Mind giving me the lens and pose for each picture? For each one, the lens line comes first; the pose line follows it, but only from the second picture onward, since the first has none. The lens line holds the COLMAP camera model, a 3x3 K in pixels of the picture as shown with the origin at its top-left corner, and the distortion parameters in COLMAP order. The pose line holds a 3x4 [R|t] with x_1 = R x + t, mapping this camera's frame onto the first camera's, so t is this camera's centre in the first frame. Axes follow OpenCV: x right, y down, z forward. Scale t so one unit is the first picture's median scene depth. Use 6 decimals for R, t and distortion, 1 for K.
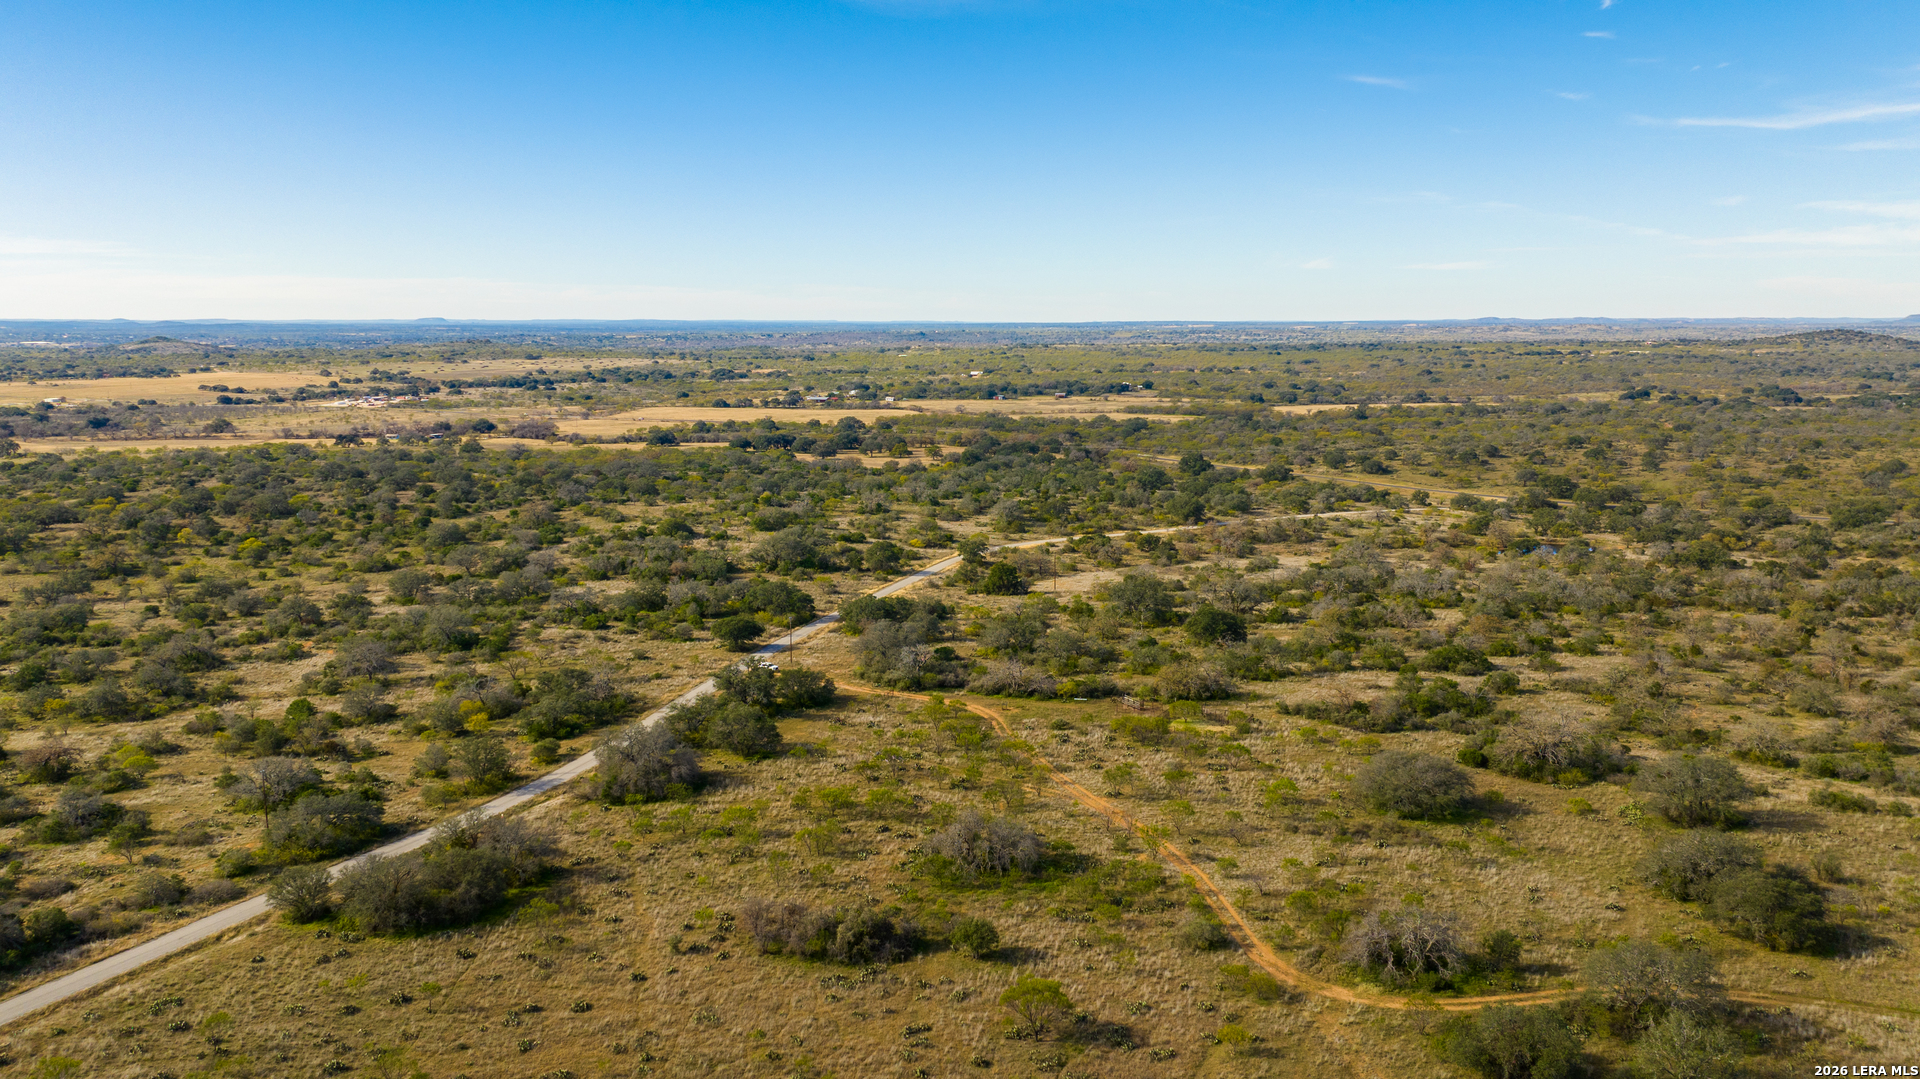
lens RADIAL K [[1506.1, 0, 965.8], [0, 1506.1, 532.6], [0, 0, 1]] dist [-0.011612, -0.011331]
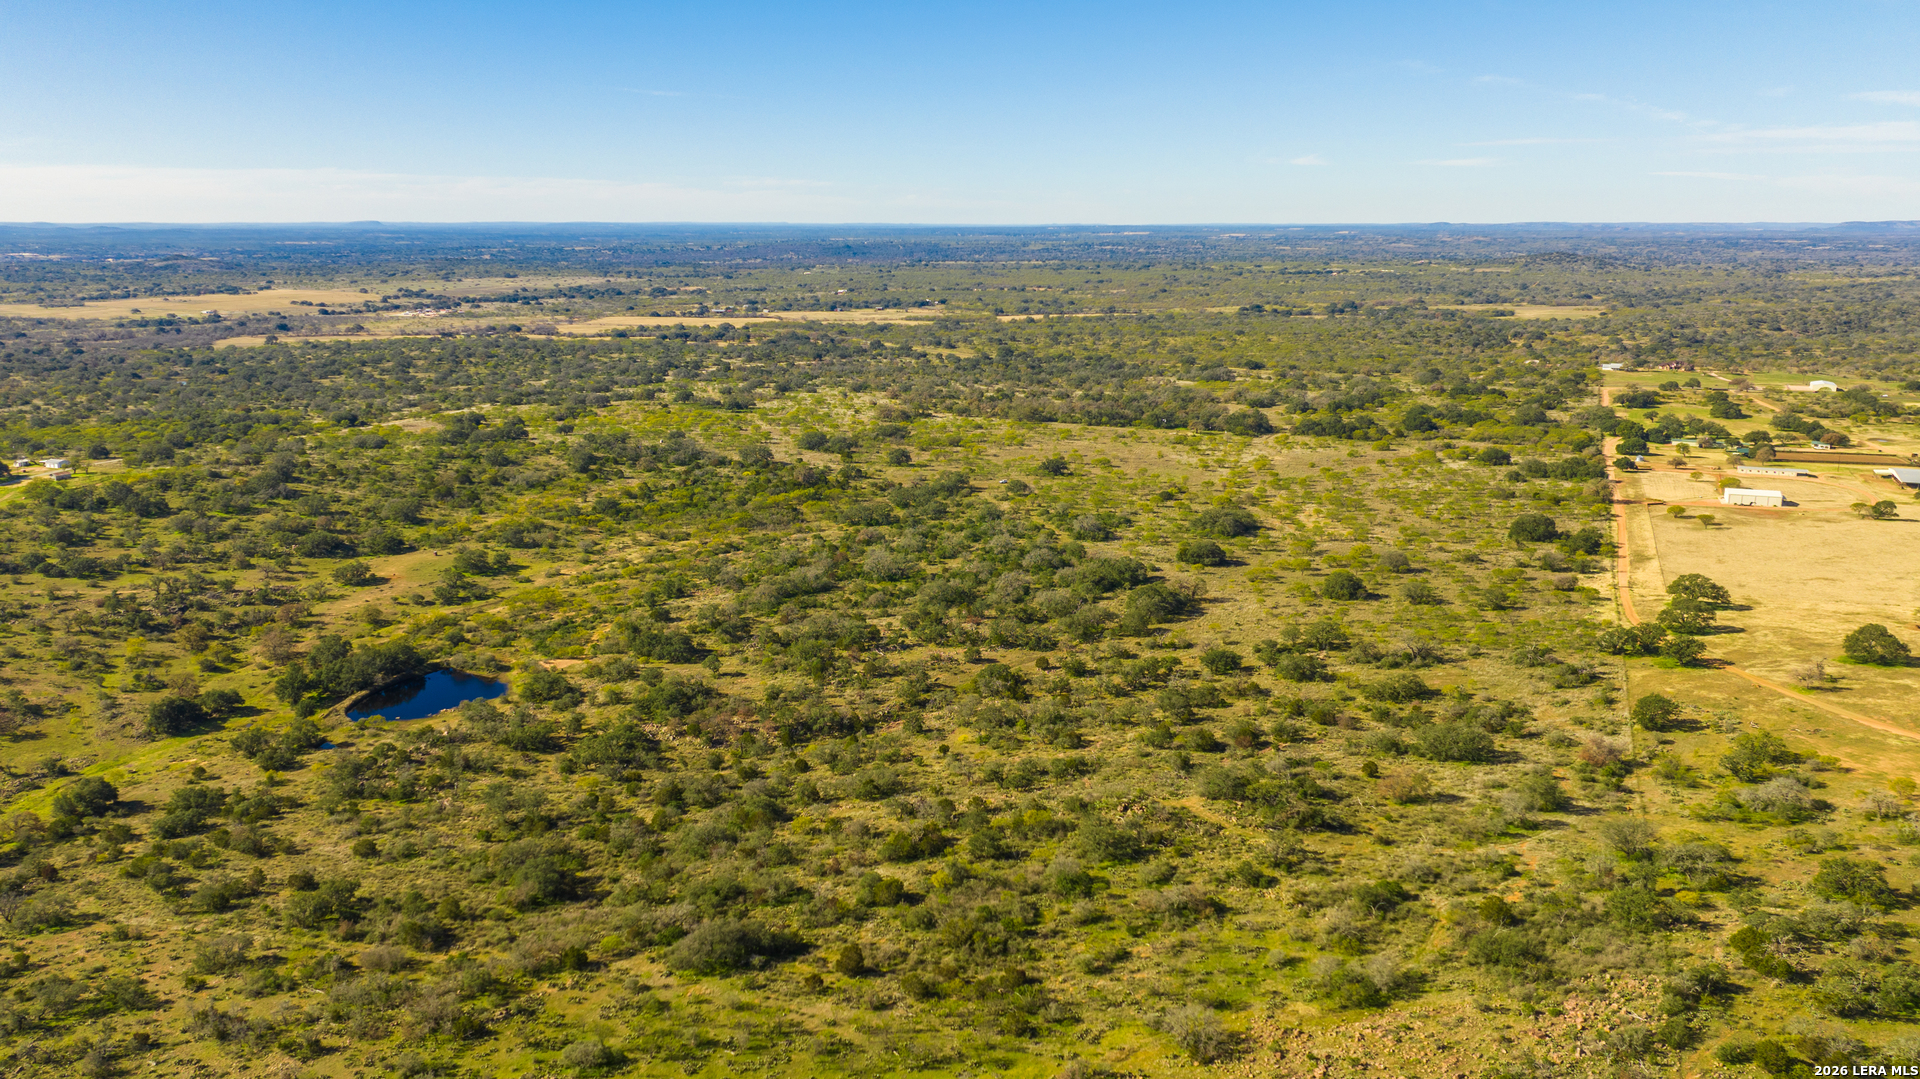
lens RADIAL K [[1506.1, 0, 987.3], [0, 1506.1, 541.5], [0, 0, 1]] dist [-0.011612, -0.011331]
pose [[0.998929, -0.007268, 0.045702, 0.110078], [0.004164, 0.997701, 0.067638, 0.046113], [-0.046089, -0.067375, 0.996663, -0.594771]]
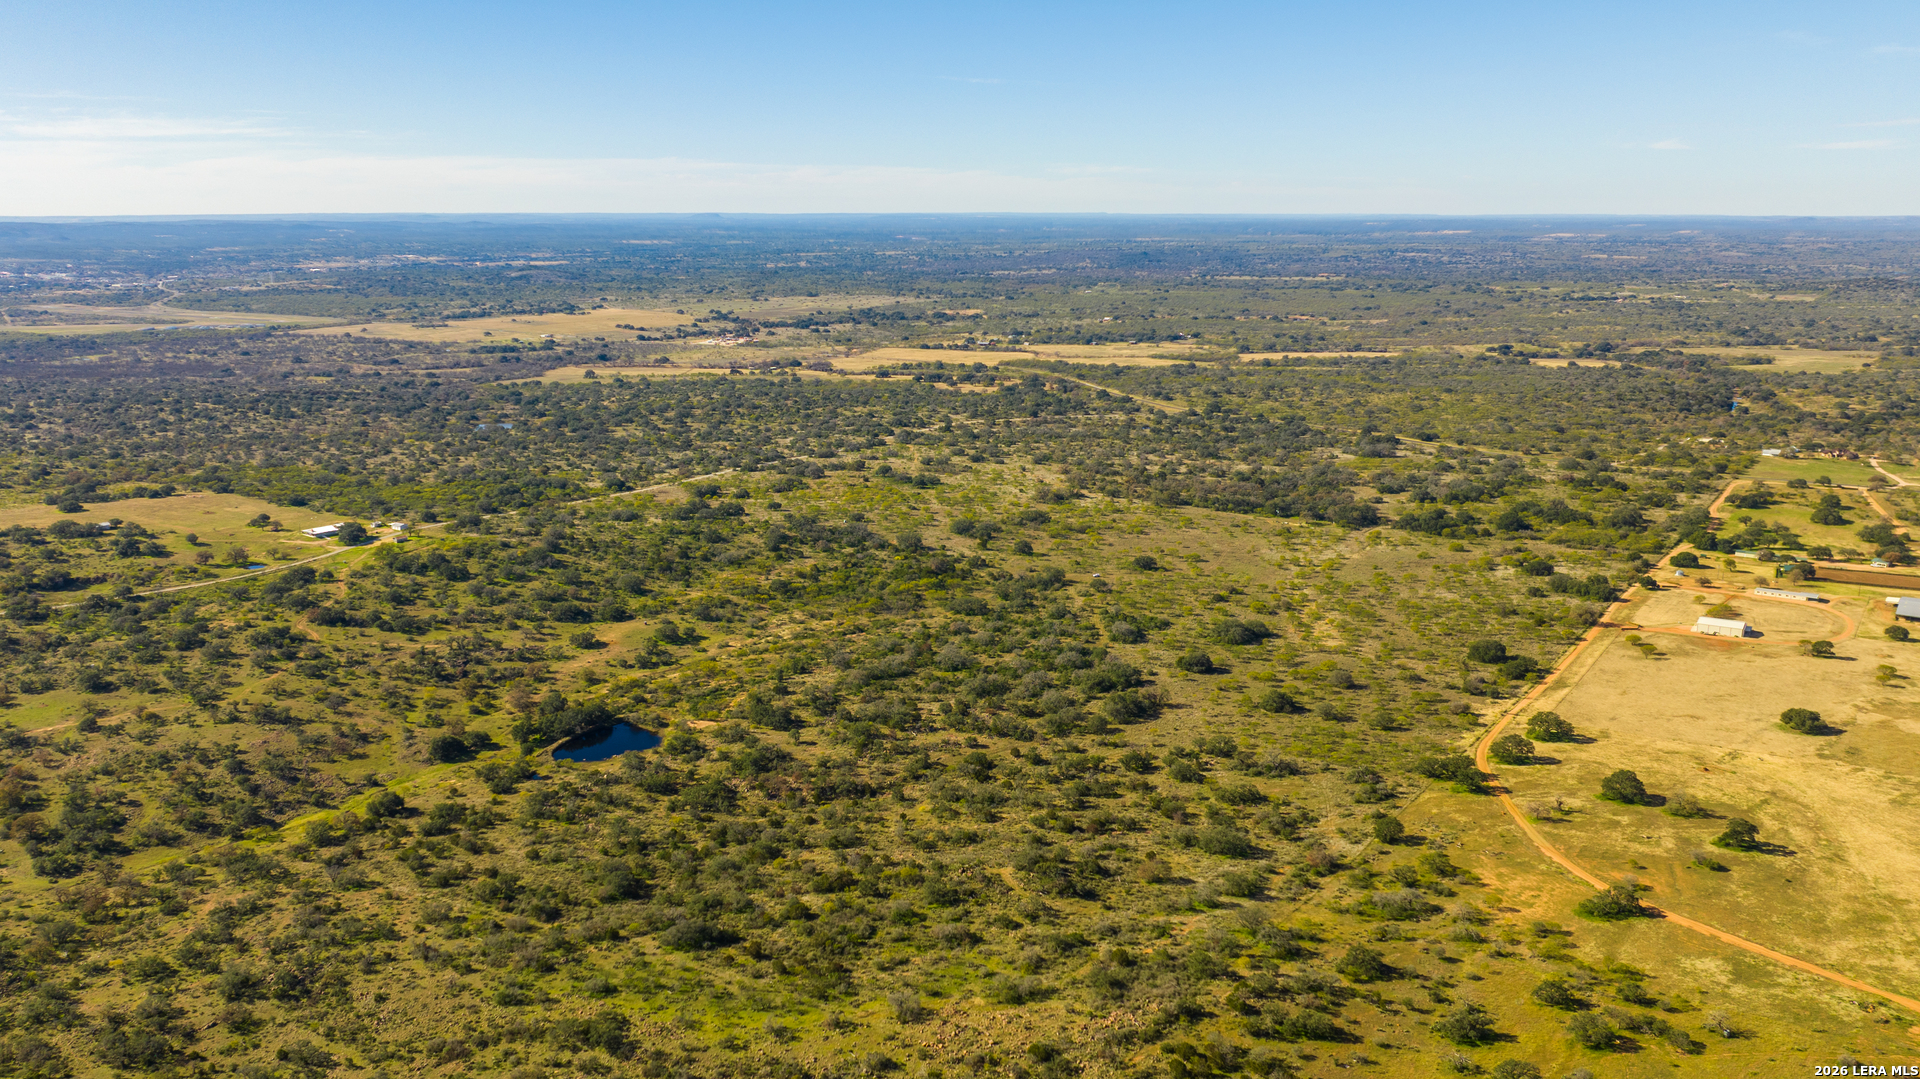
lens RADIAL K [[1506.1, 0, 992.7], [0, 1506.1, 542.7], [0, 0, 1]] dist [-0.011612, -0.011331]
pose [[0.988061, 0.035218, -0.149984, 0.178819], [-0.024189, 0.996910, 0.074735, 0.007247], [0.152152, -0.070215, 0.985860, -0.693245]]
